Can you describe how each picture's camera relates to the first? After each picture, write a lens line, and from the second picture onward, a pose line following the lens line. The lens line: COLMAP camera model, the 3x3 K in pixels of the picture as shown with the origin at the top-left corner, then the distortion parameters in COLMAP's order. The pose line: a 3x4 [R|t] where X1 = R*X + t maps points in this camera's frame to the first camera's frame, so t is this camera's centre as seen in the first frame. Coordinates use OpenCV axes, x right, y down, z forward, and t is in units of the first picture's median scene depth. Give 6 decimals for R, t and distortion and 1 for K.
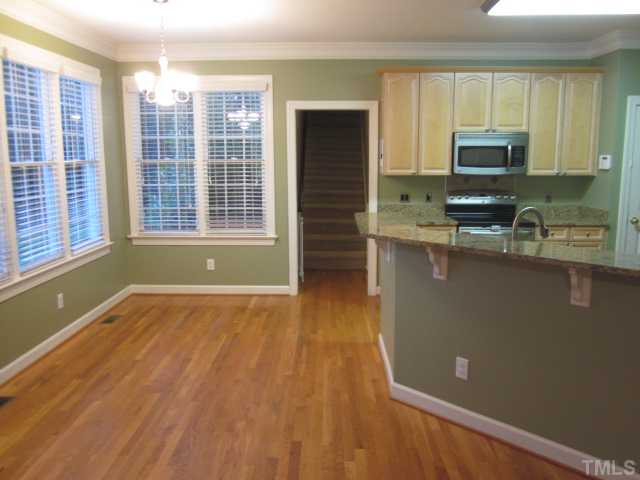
lens RADIAL K [[530.6, 0, 320.0], [0, 530.6, 240.0], [0, 0, 1]] dist [-0.044671, 0.009493]
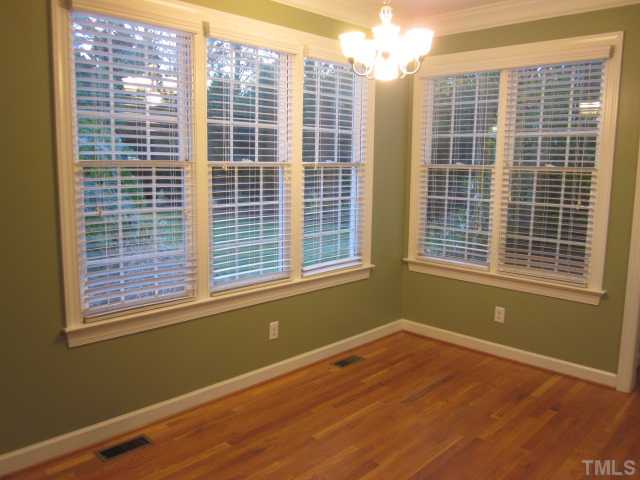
lens RADIAL K [[530.6, 0, 320.0], [0, 530.6, 240.0], [0, 0, 1]] dist [-0.044671, 0.009493]
pose [[0.734934, 0.112859, -0.668681, 0.082189], [-0.123011, 0.991882, 0.032209, -0.048929], [0.666888, 0.058584, 0.742851, 0.335226]]
